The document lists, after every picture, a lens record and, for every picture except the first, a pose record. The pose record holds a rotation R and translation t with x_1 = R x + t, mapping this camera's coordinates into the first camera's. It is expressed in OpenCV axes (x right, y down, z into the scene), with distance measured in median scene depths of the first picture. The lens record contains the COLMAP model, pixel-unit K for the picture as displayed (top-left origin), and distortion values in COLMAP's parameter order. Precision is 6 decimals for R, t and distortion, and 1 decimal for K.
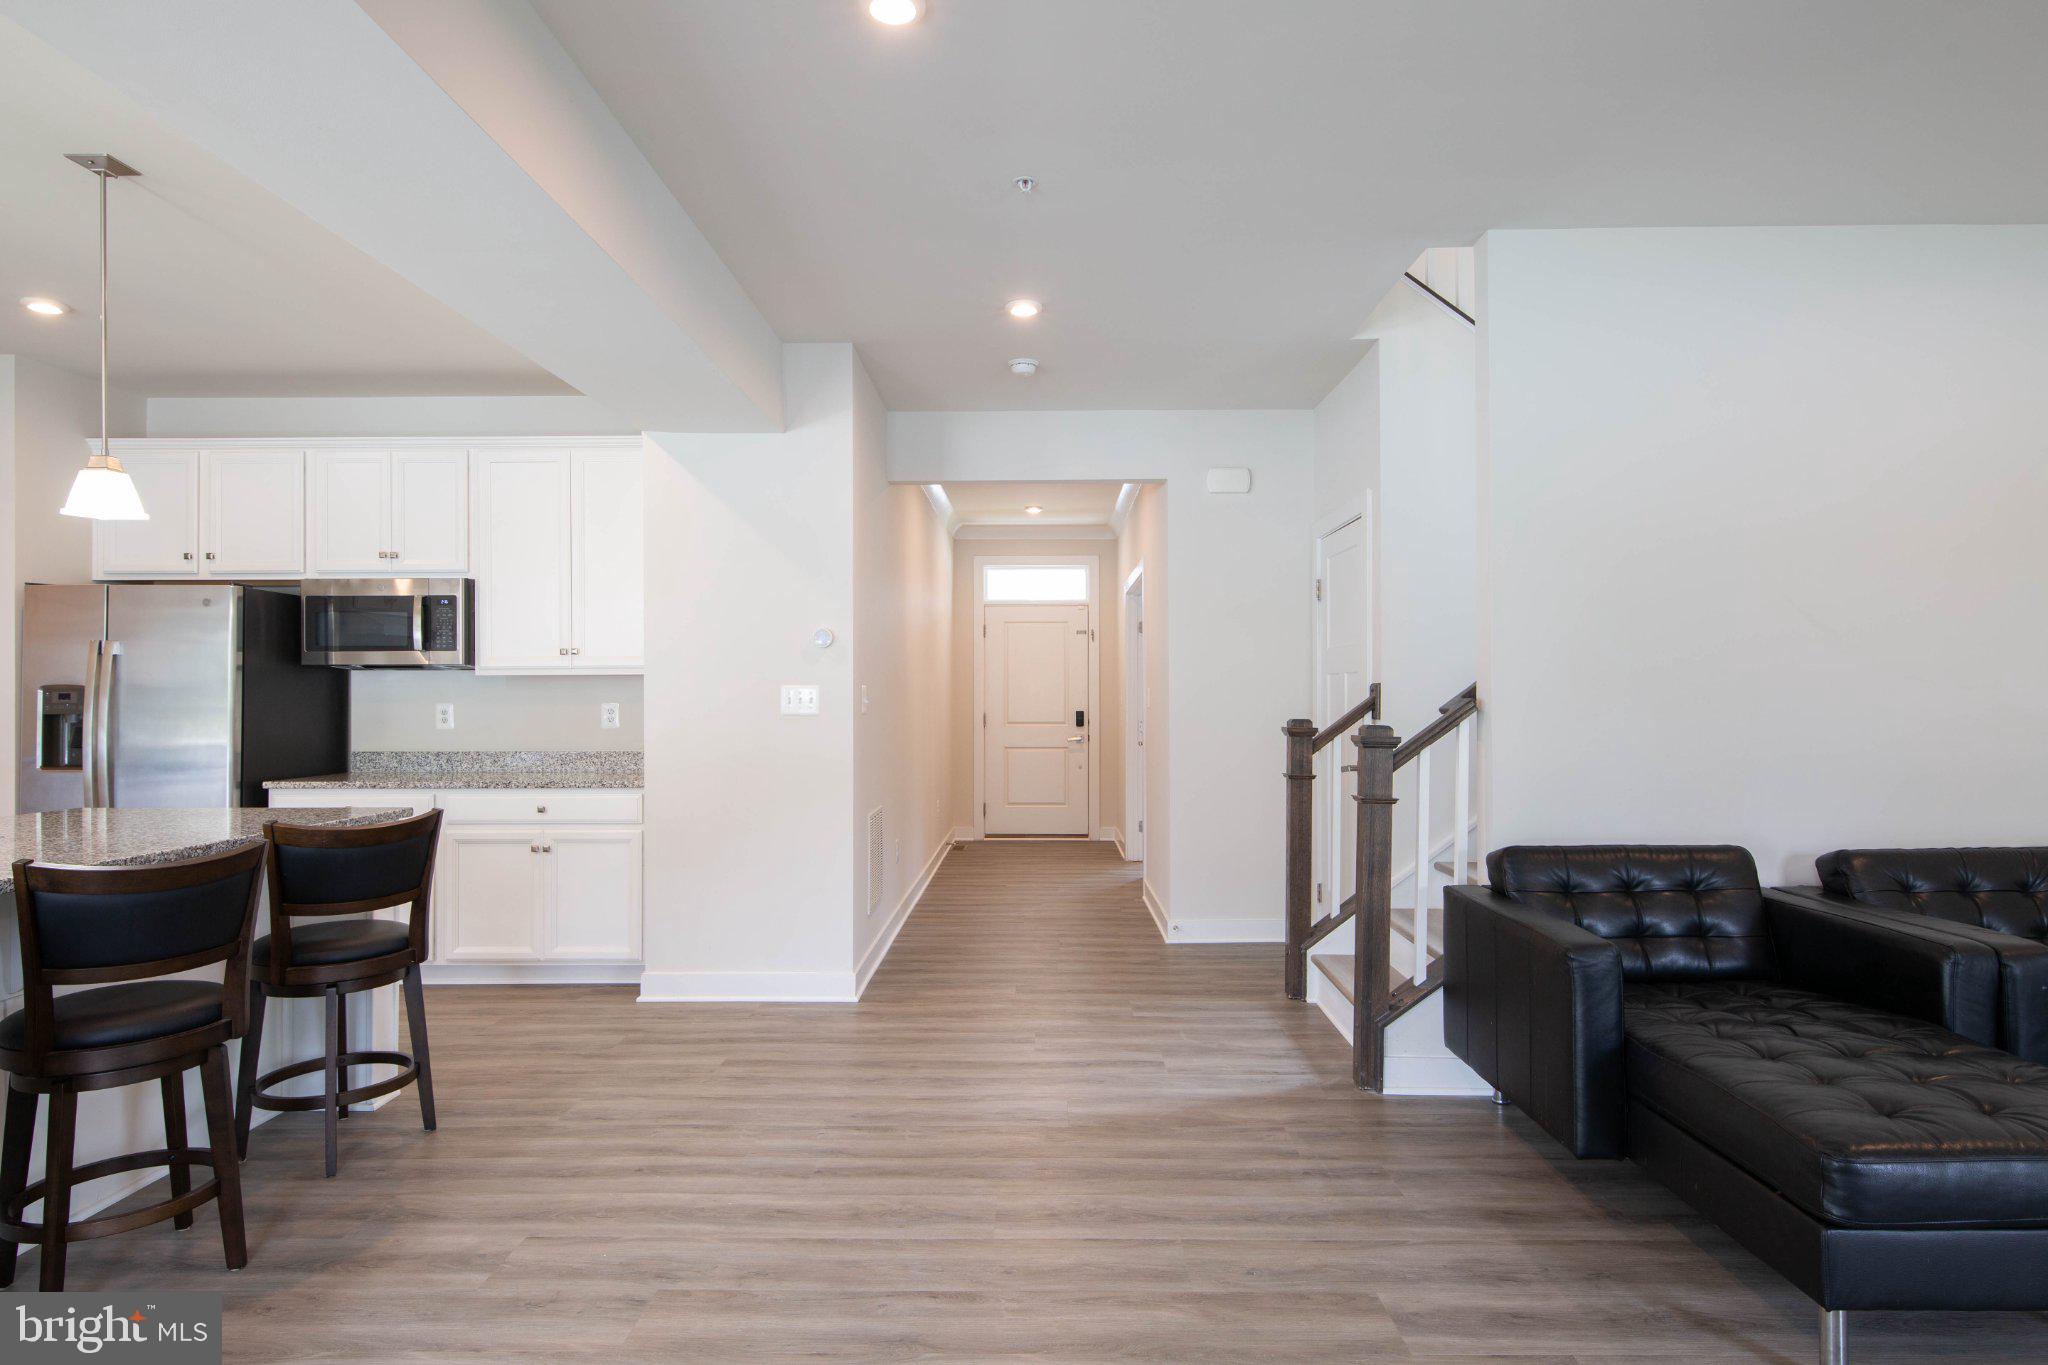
lens RADIAL K [[1117.2, 0, 1024.0], [0, 1117.2, 682.5], [0, 0, 1]] dist [0.009473, 0.000432]
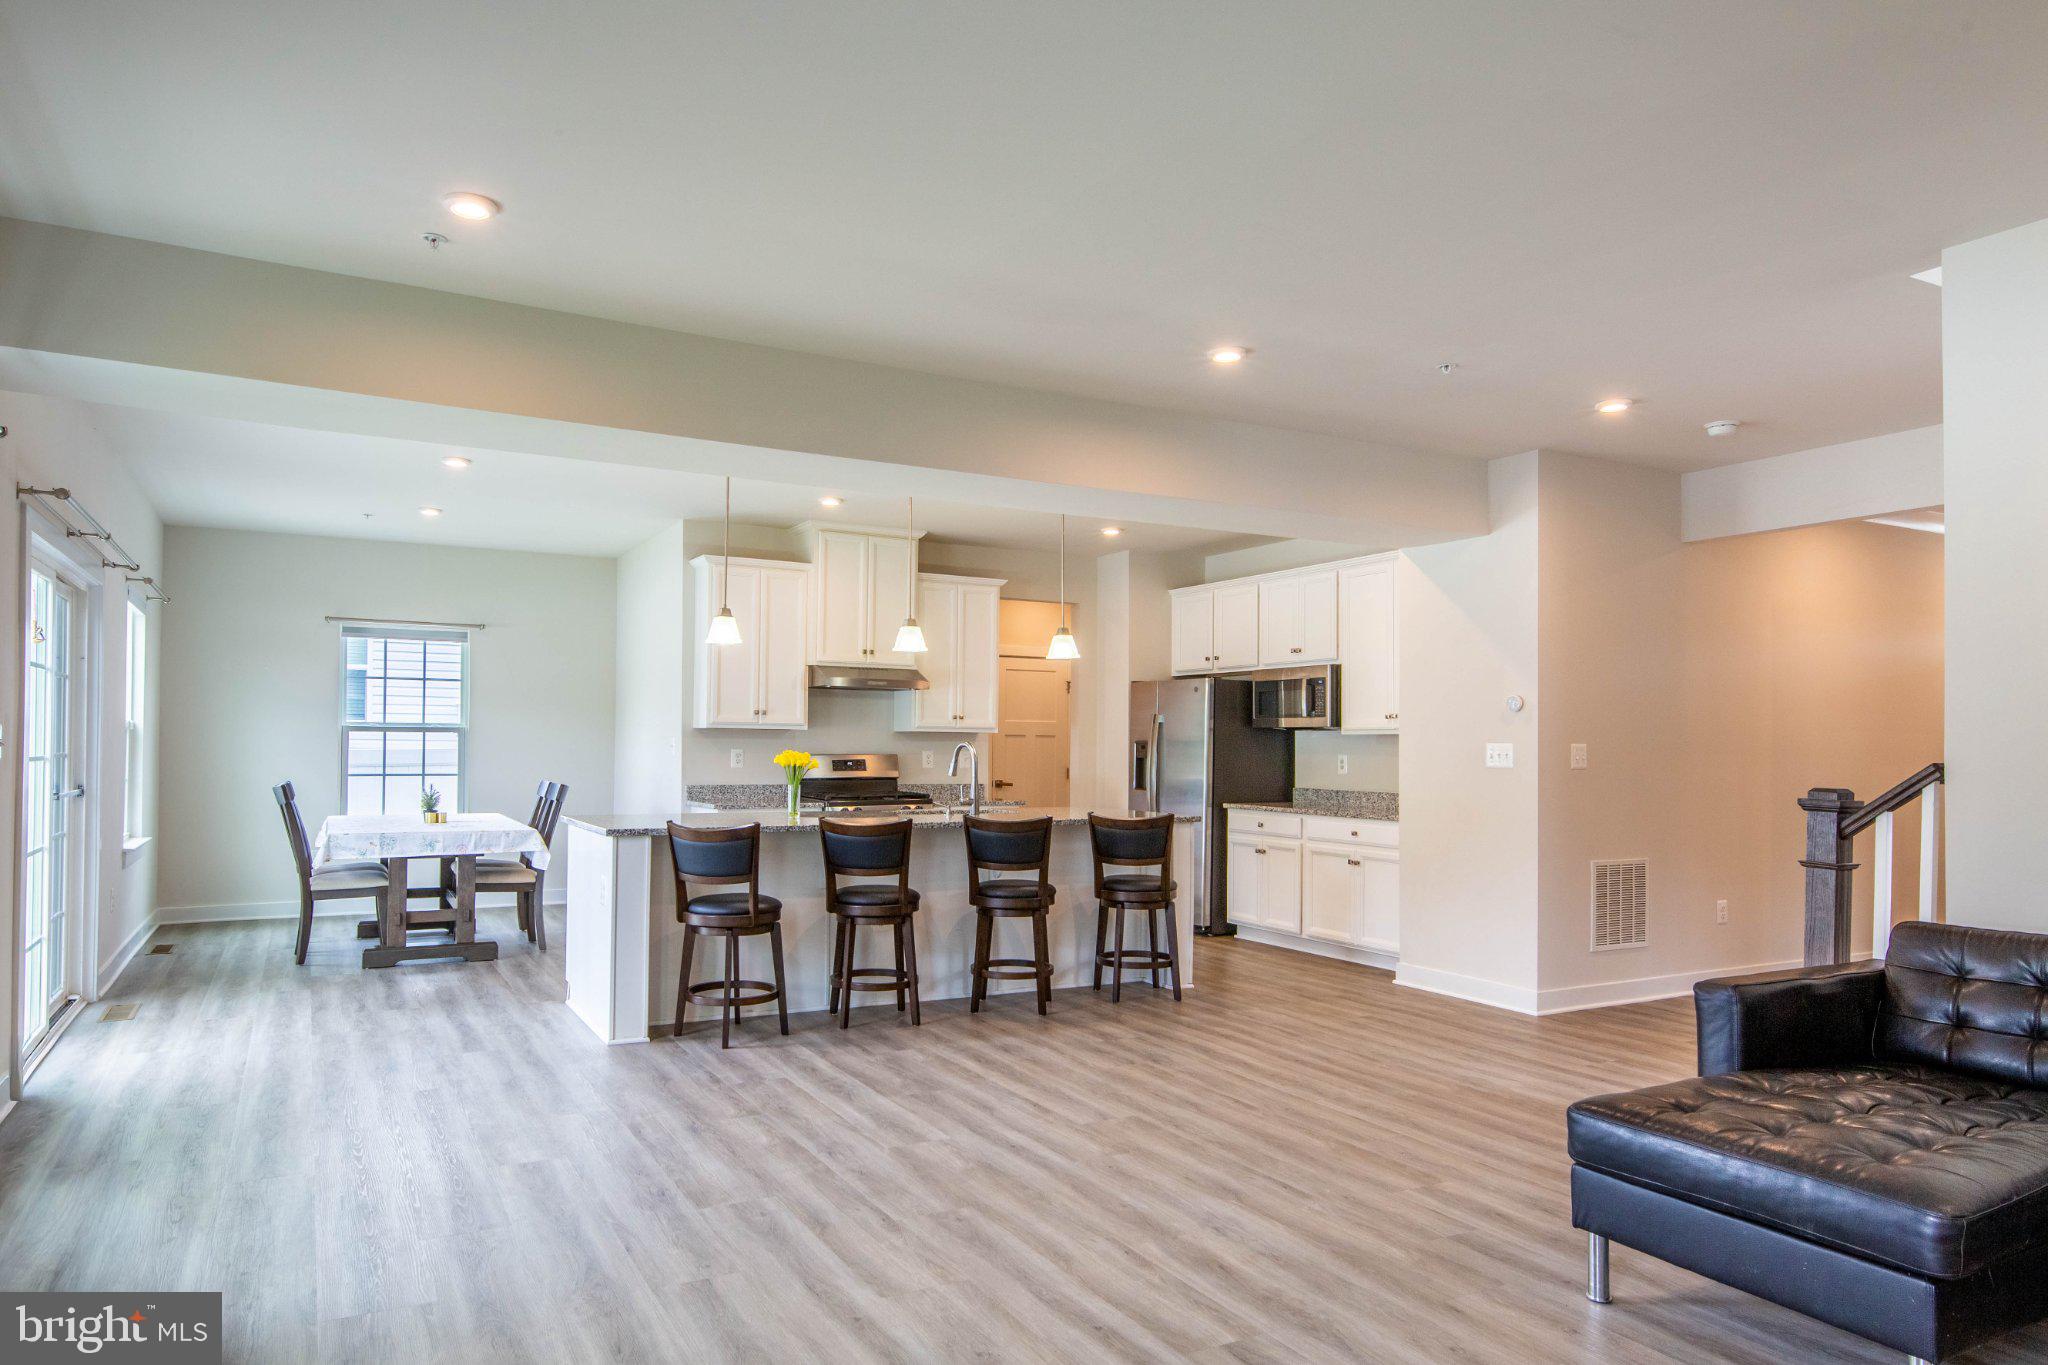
lens RADIAL K [[1243.8, 0, 977.4], [0, 1243.8, 725.5], [0, 0, 1]] dist [0.010233, 0.000954]
pose [[0.481072, -0.006753, -0.876655, 0.680146], [0.000866, 0.999974, -0.007227, -0.007260], [0.876681, 0.002717, 0.481065, -0.129637]]
